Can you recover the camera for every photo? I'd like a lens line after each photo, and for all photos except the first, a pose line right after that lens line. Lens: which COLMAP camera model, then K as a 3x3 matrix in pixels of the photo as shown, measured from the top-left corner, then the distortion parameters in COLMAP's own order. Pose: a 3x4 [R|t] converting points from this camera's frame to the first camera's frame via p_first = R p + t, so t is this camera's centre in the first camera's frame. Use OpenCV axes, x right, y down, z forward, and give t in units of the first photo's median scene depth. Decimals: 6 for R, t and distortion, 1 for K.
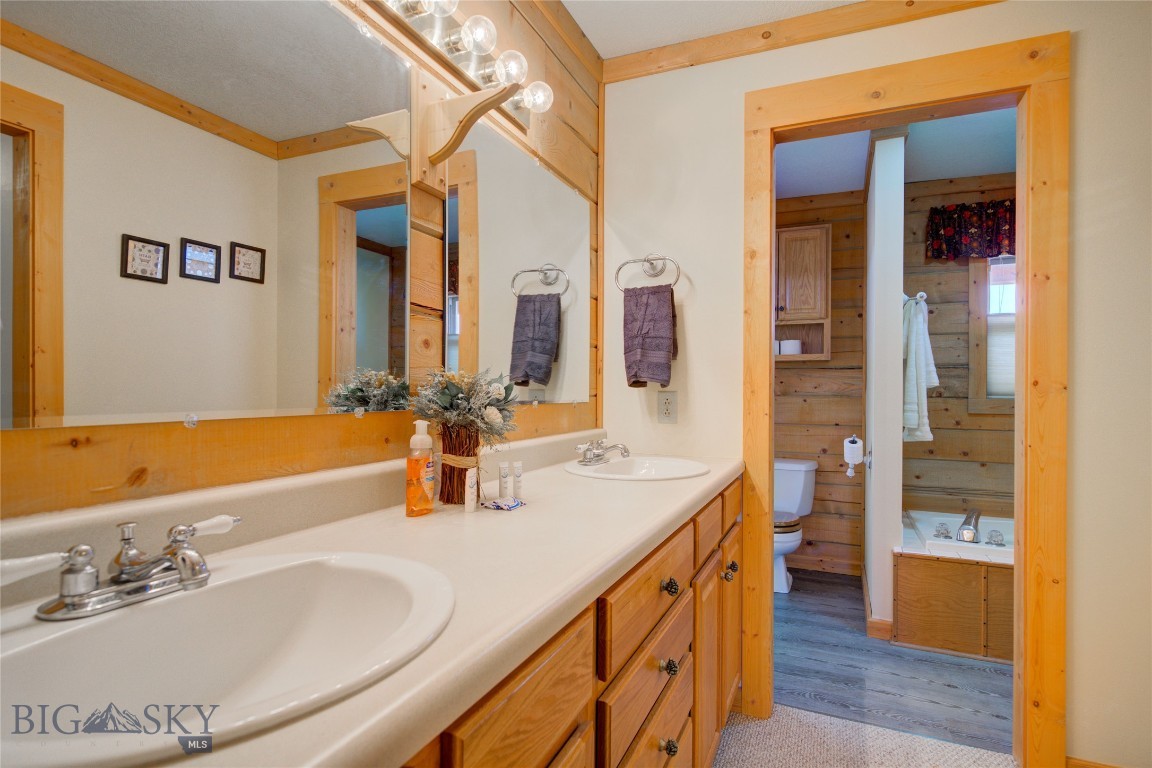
lens RADIAL K [[590.7, 0, 565.4], [0, 590.7, 386.6], [0, 0, 1]] dist [0.006069, -0.000171]
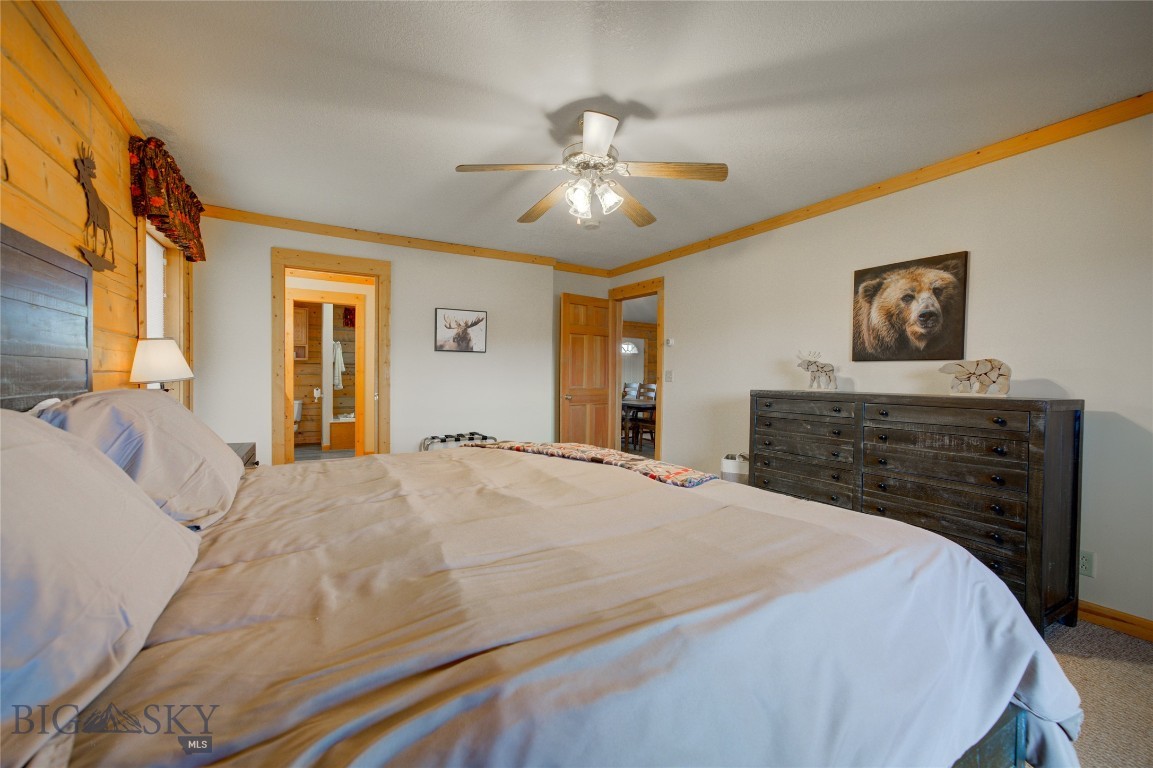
lens RADIAL K [[470.8, 0, 566.9], [0, 470.8, 385.0], [0, 0, 1]] dist [0.008226, 0.001308]
pose [[0.592333, -0.018492, 0.805481, -0.744226], [-0.008353, 0.999542, 0.029090, -0.009127], [-0.805650, -0.023959, 0.591907, -1.549338]]
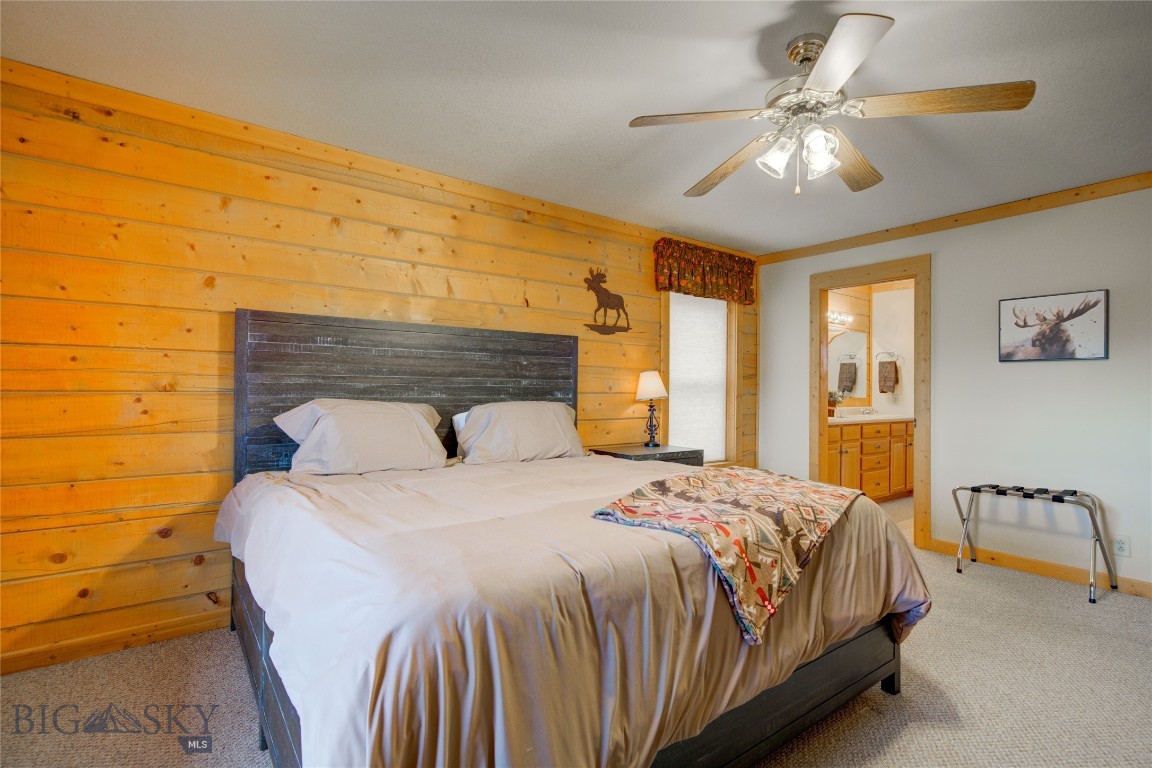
lens RADIAL K [[542.1, 0, 571.5], [0, 542.1, 385.7], [0, 0, 1]] dist [0.000379, -0.000134]
pose [[0.878969, -0.005900, -0.476842, 0.029459], [0.000422, 0.999933, -0.011595, -0.004982], [0.476879, 0.009991, 0.878912, -1.846997]]
